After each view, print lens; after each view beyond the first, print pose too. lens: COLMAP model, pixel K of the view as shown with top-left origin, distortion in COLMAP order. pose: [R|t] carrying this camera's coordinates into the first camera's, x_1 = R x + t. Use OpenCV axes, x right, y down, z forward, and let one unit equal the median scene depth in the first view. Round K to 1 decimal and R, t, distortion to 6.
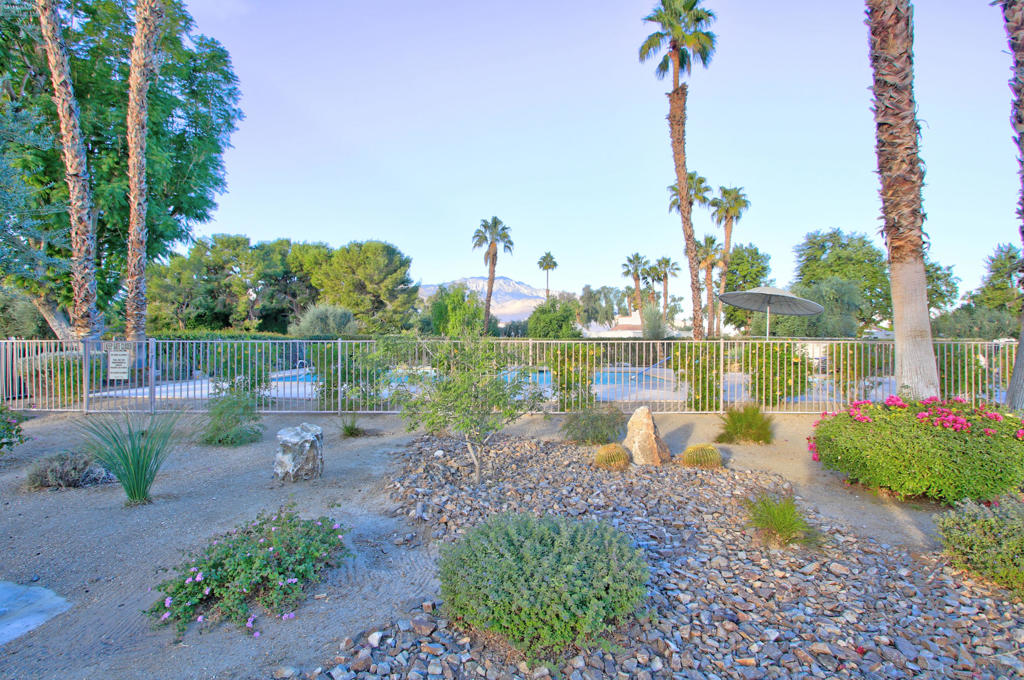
lens RADIAL K [[498.7, 0, 508.5], [0, 498.7, 341.4], [0, 0, 1]] dist [0.001275, 0.000816]
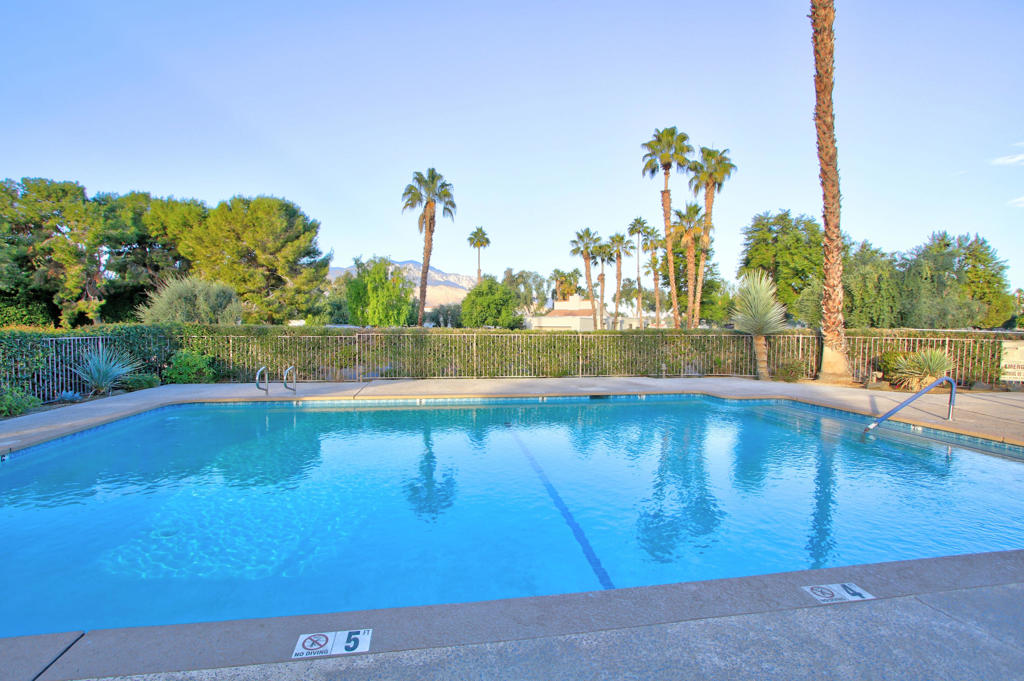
lens RADIAL K [[490.6, 0, 506.1], [0, 490.6, 347.7], [0, 0, 1]] dist [-0.006161, 0.000901]
pose [[0.984301, -0.007462, 0.176340, -0.044495], [-0.000270, 0.999041, 0.043784, -0.005299], [-0.176497, -0.043144, 0.983355, 0.192178]]
